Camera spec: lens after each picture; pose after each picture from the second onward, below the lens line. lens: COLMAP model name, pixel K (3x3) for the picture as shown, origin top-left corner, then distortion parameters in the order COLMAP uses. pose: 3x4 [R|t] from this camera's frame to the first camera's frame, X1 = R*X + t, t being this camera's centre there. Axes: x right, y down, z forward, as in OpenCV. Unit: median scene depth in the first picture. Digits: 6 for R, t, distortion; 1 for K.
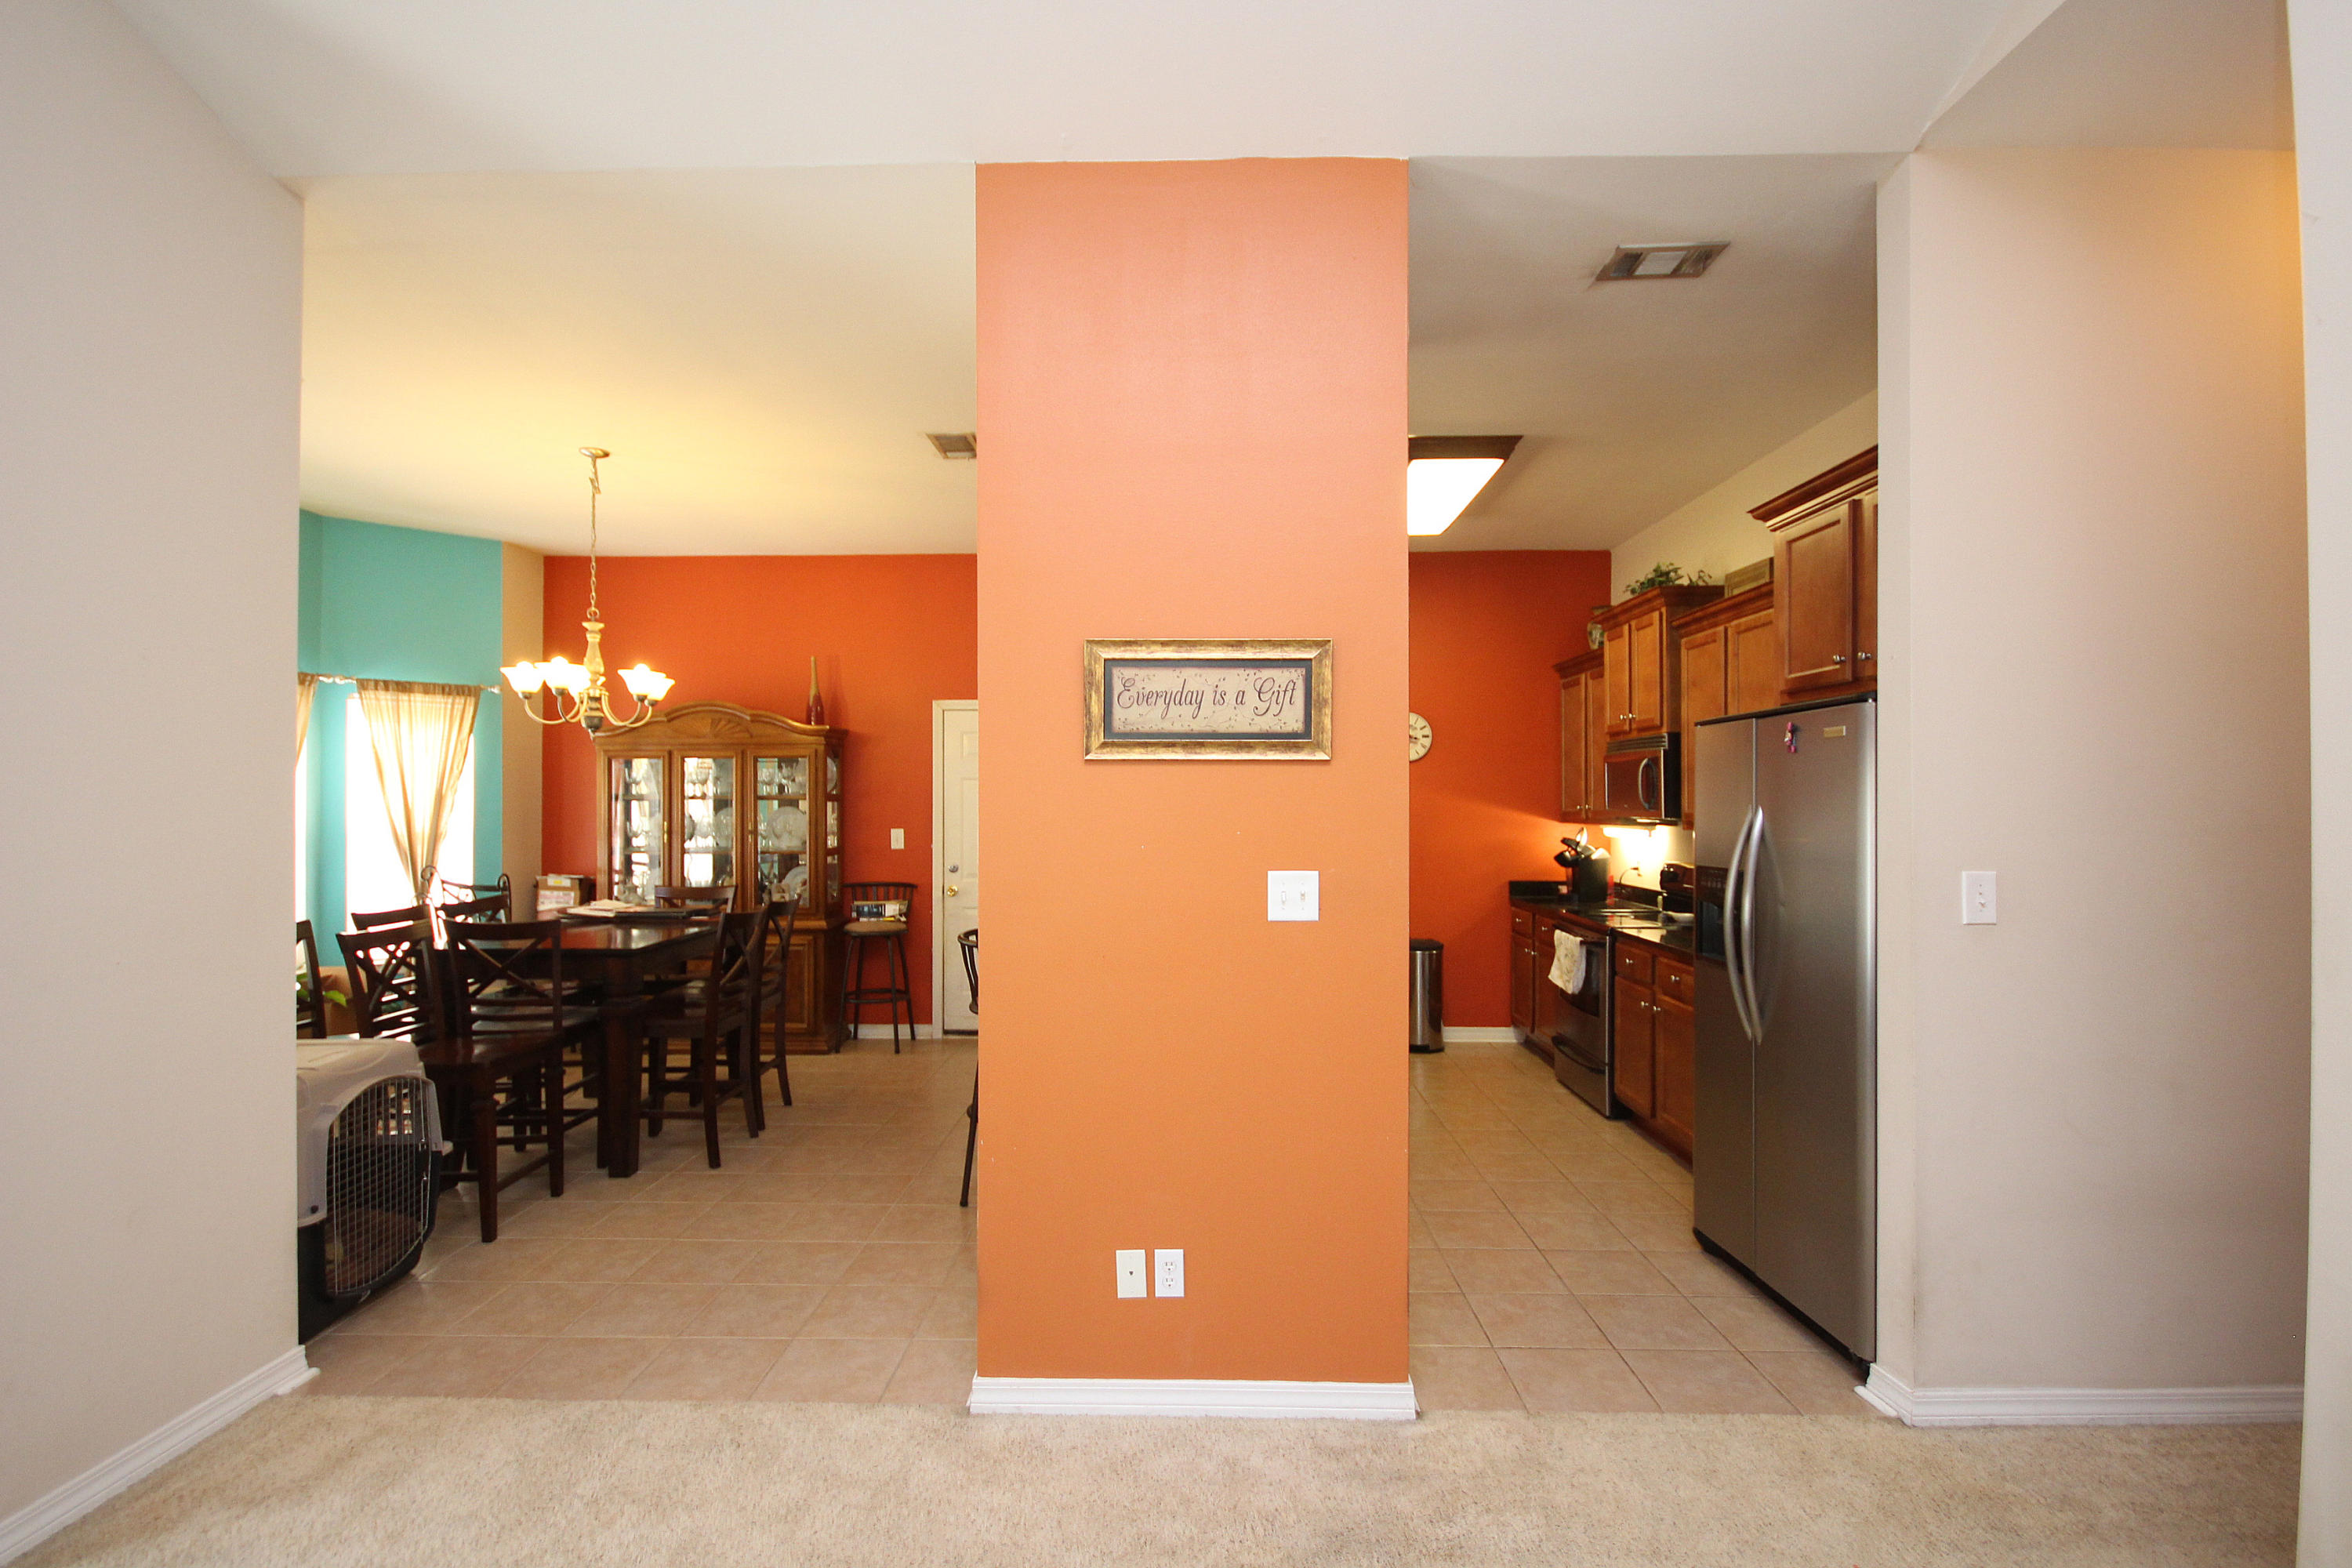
lens RADIAL K [[1093.9, 0, 1173.9], [0, 1093.9, 796.1], [0, 0, 1]] dist [-0.000403, -0.000182]
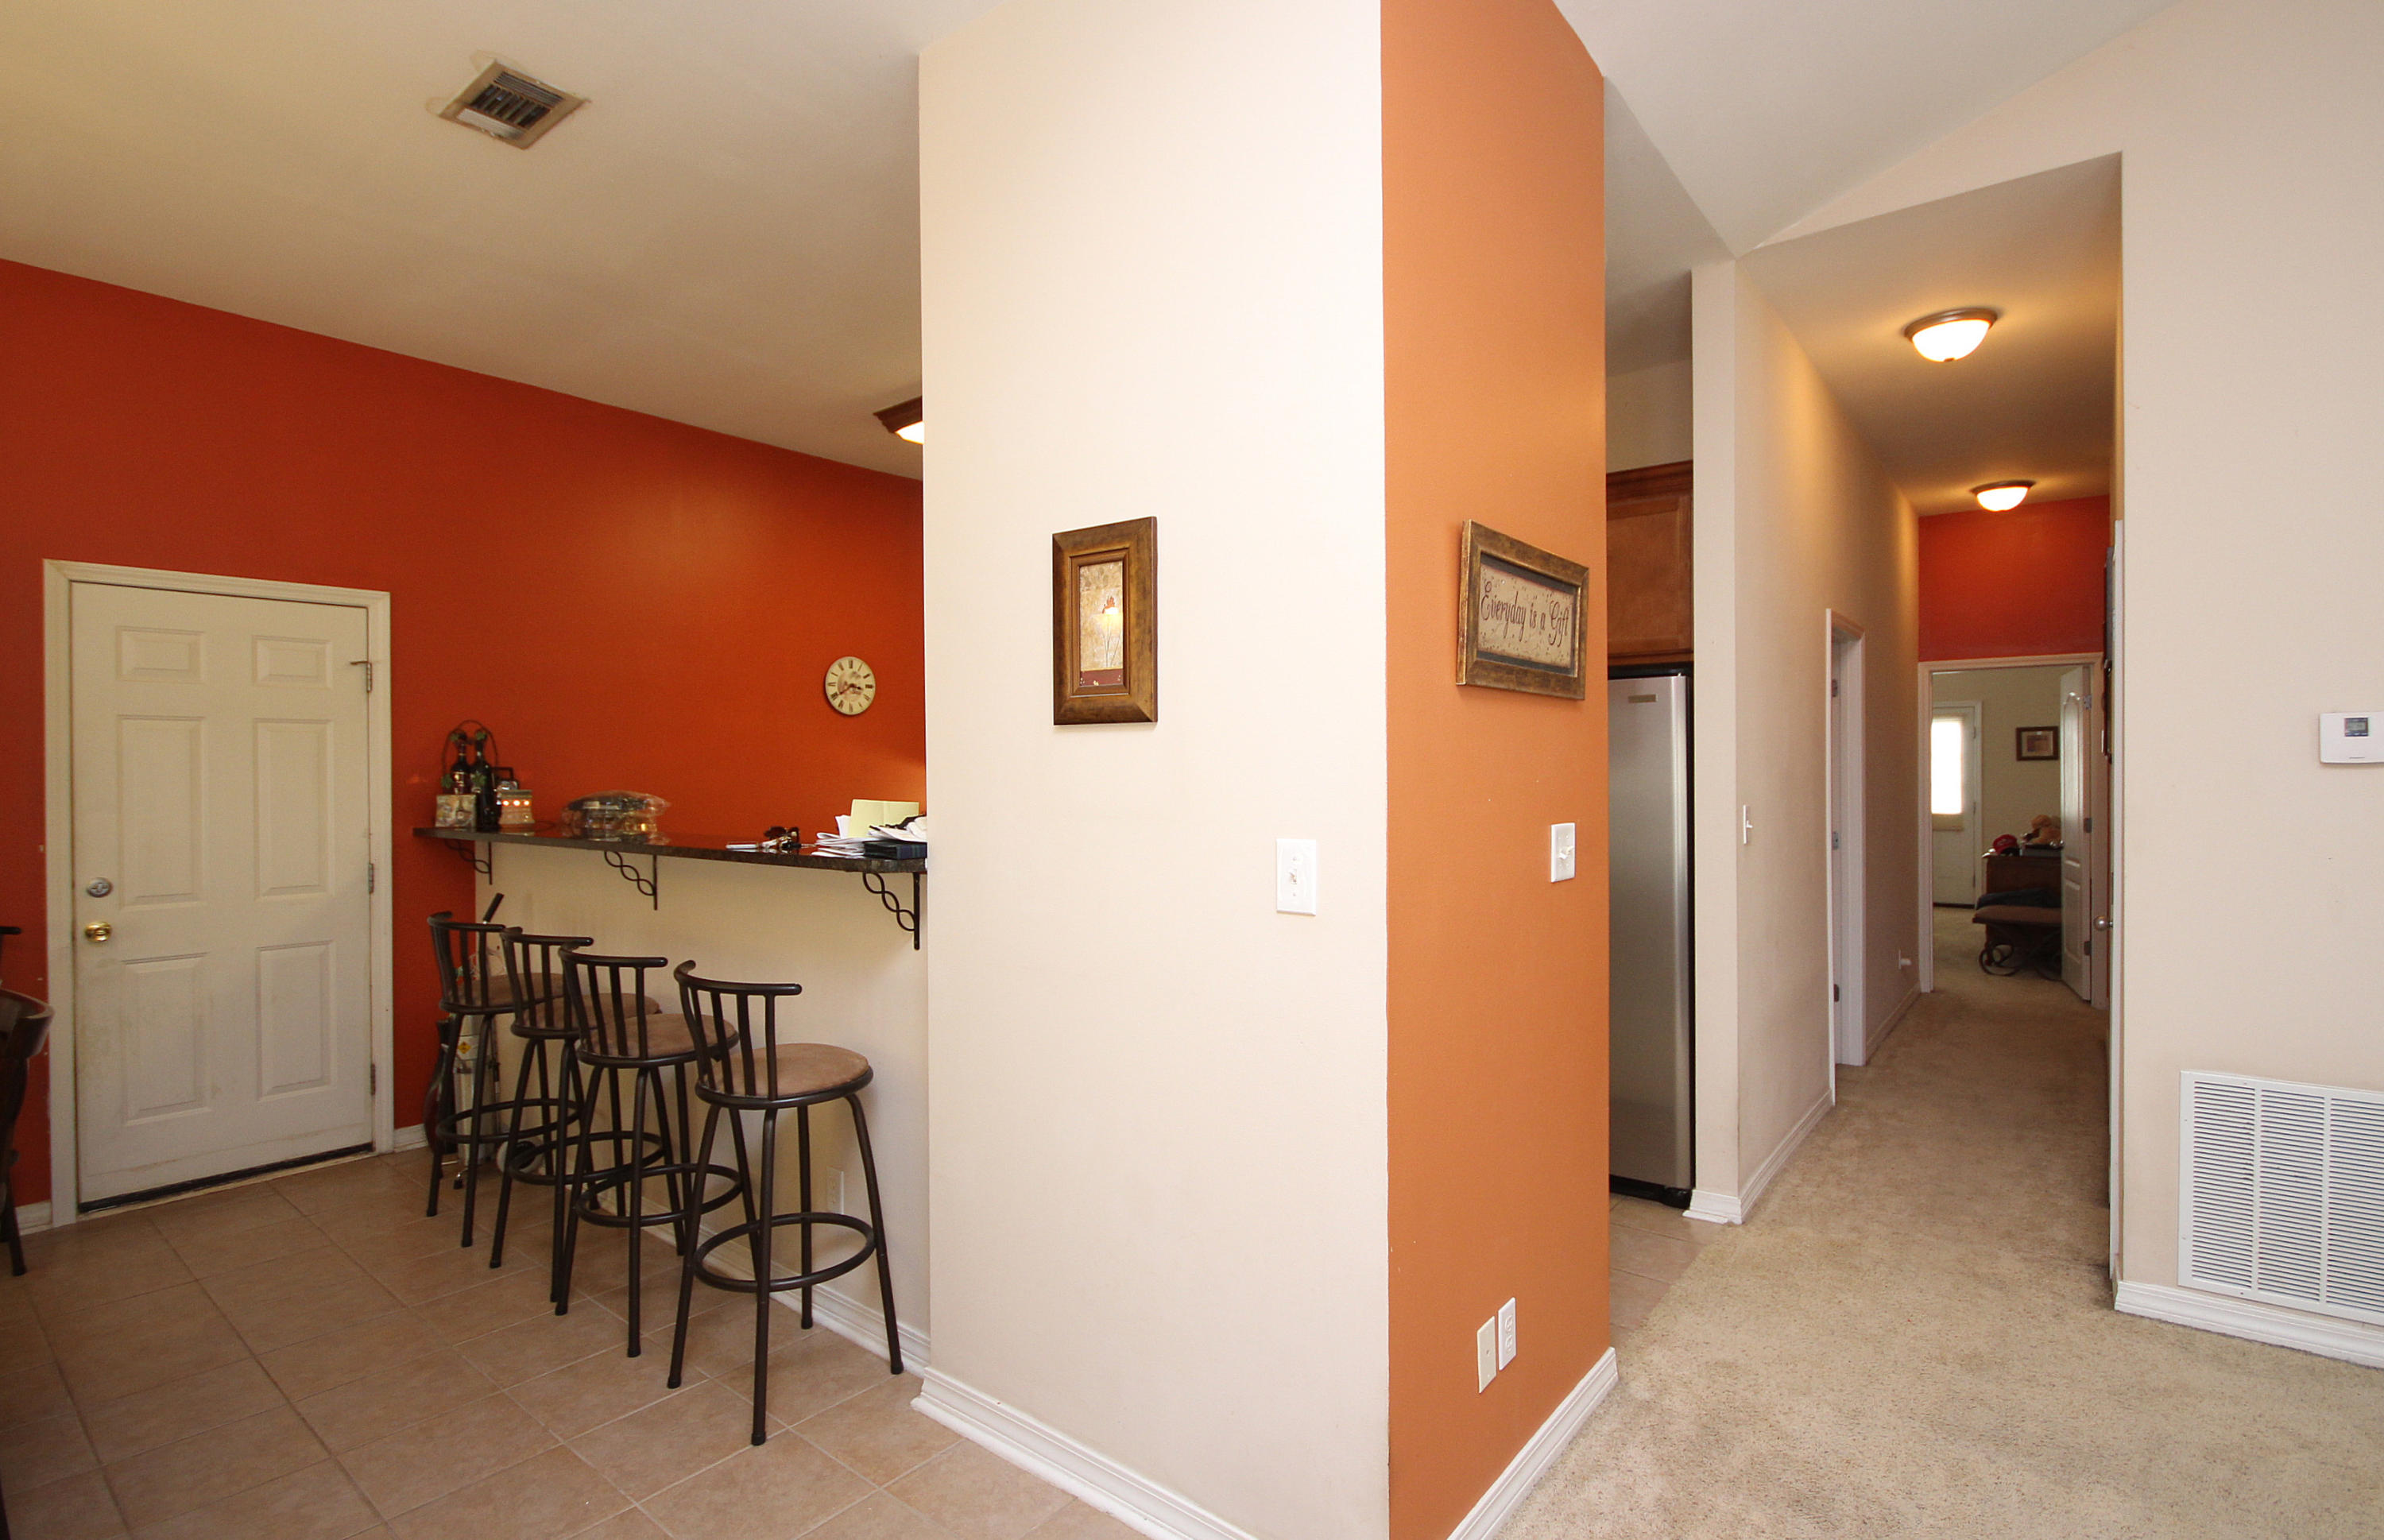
lens RADIAL K [[1125.1, 0, 1203.4], [0, 1125.1, 782.0], [0, 0, 1]] dist [-0.003718, -0.000201]
pose [[0.607484, -0.008325, 0.794288, -0.348450], [-0.000921, 0.999937, 0.011184, 0.010812], [-0.794332, -0.007526, 0.607438, 0.301320]]
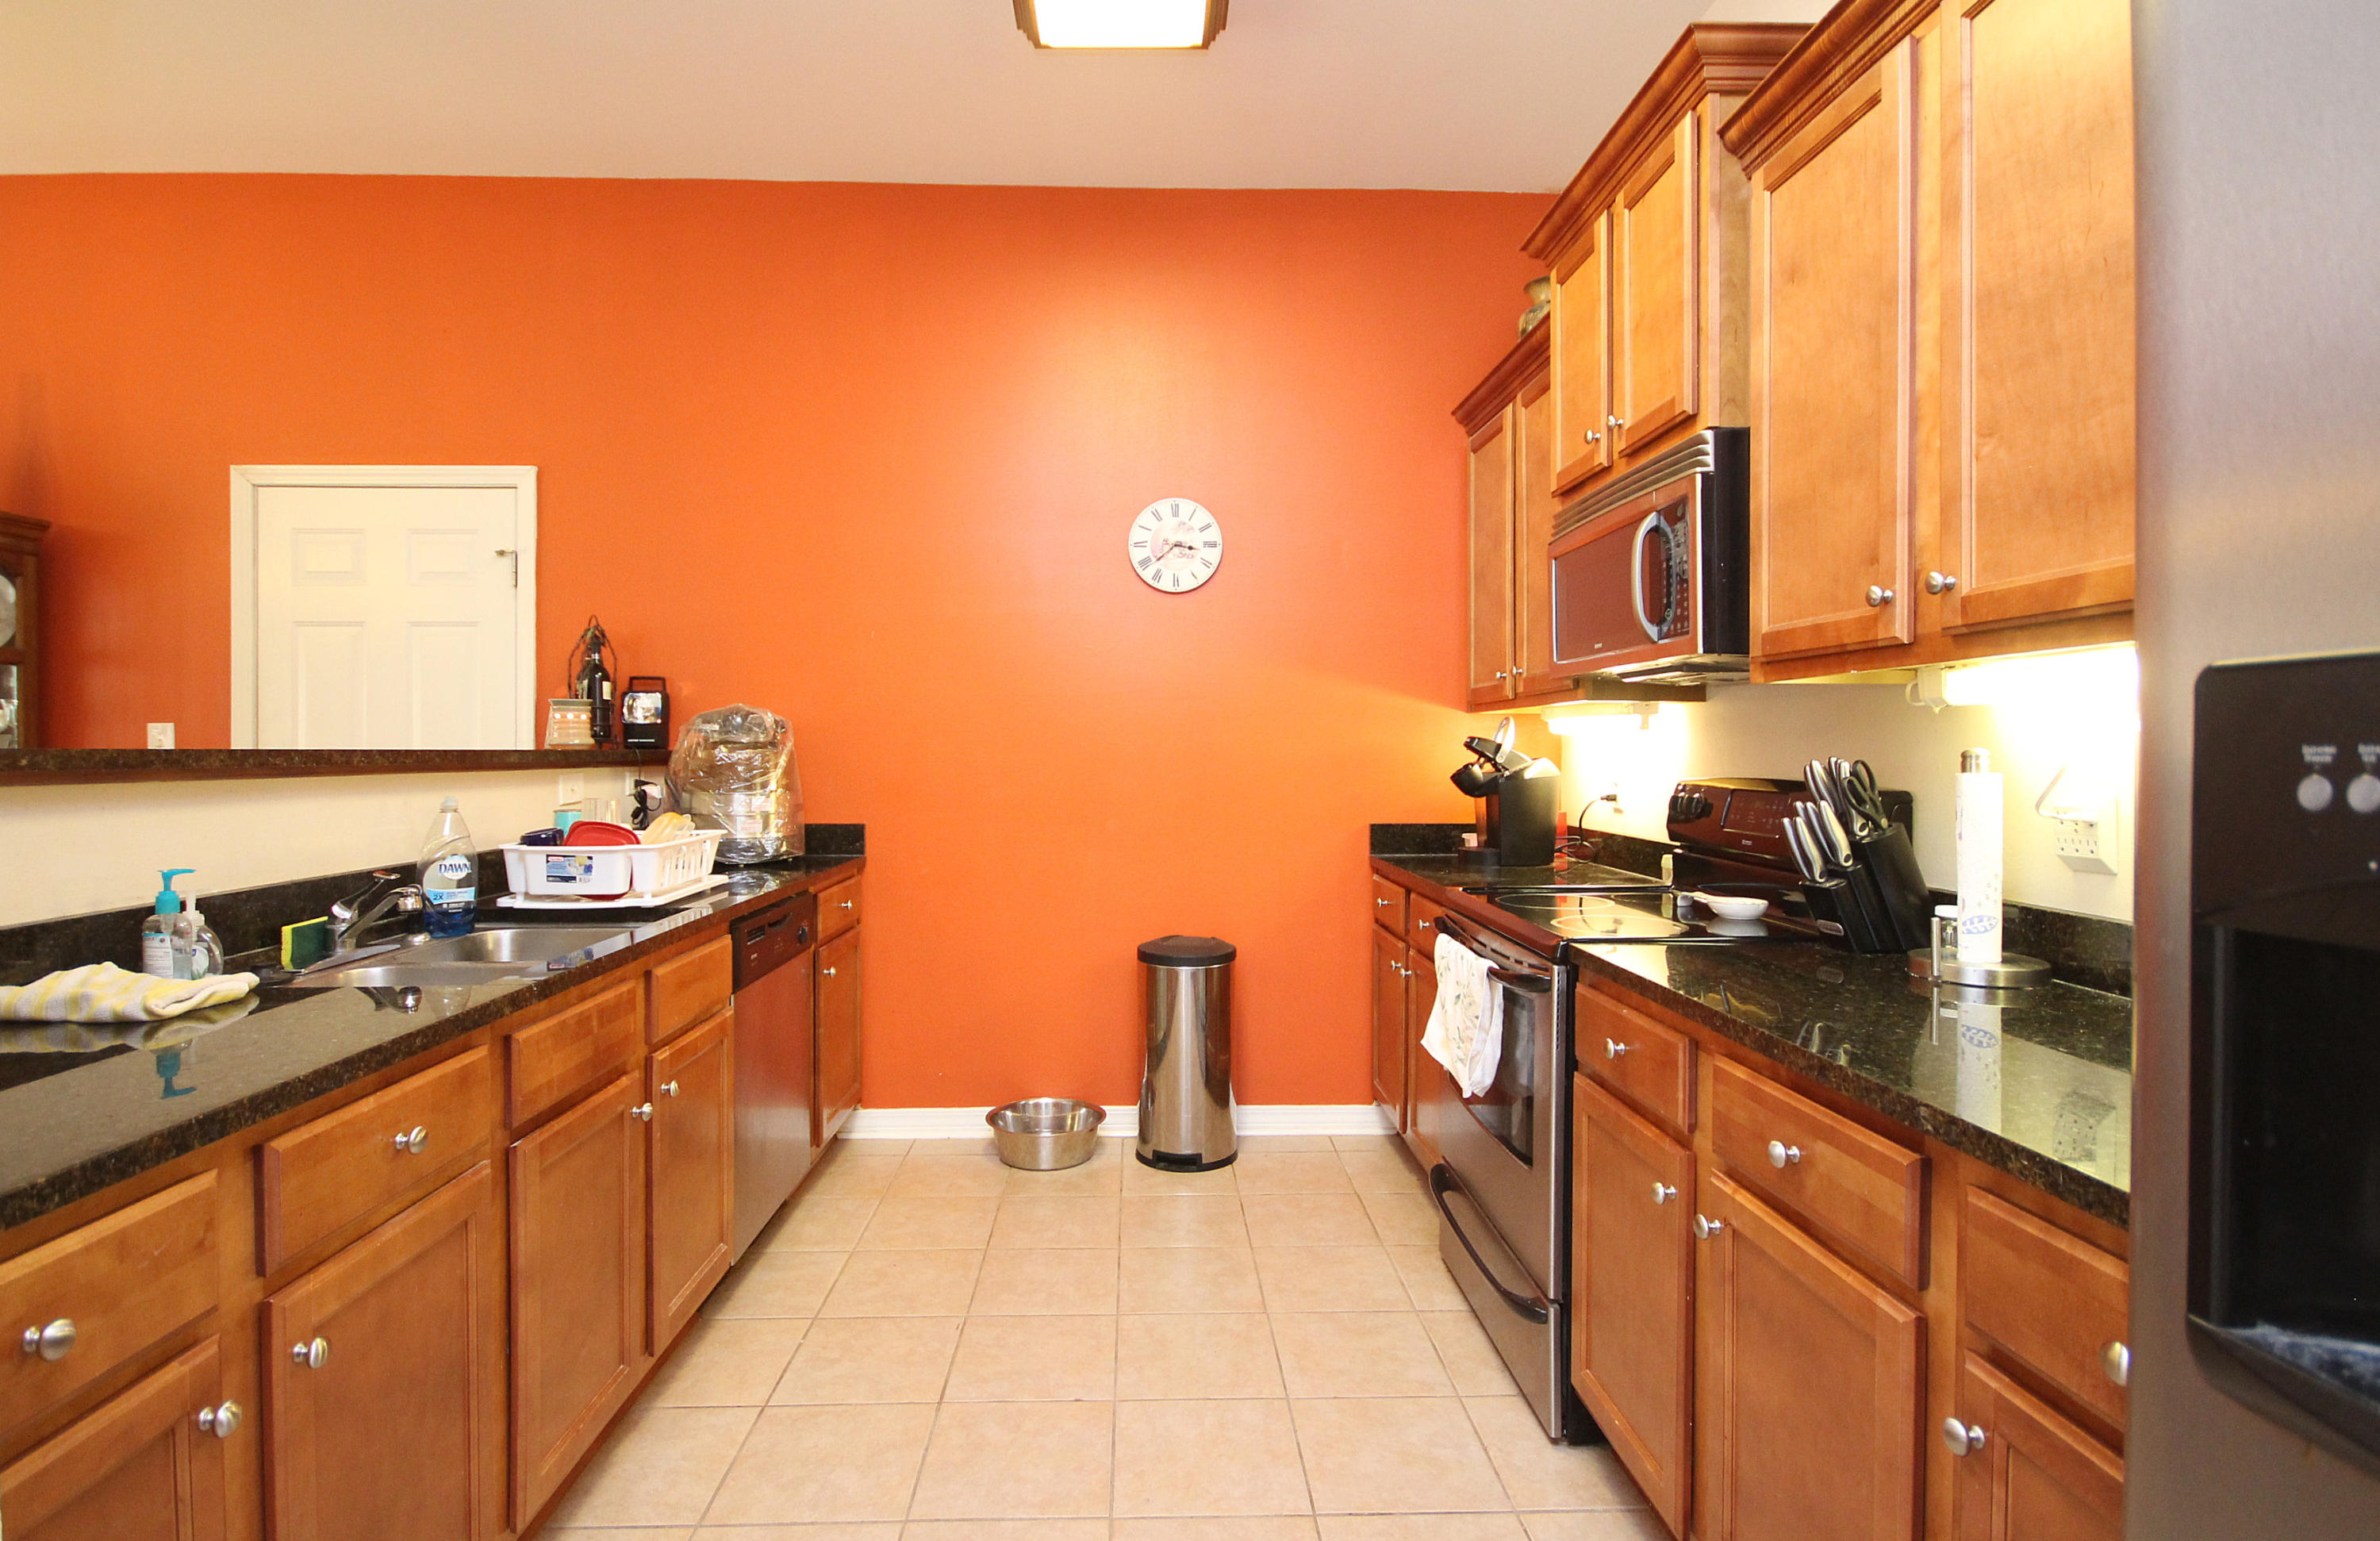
lens RADIAL K [[1123.4, 0, 1185.1], [0, 1123.4, 764.6], [0, 0, 1]] dist [-0.003718, -0.000201]
pose [[0.998165, -0.001072, 0.060547, 0.212280], [-0.000105, 0.999811, 0.019442, 0.044116], [-0.060557, -0.019413, 0.997976, 0.538385]]
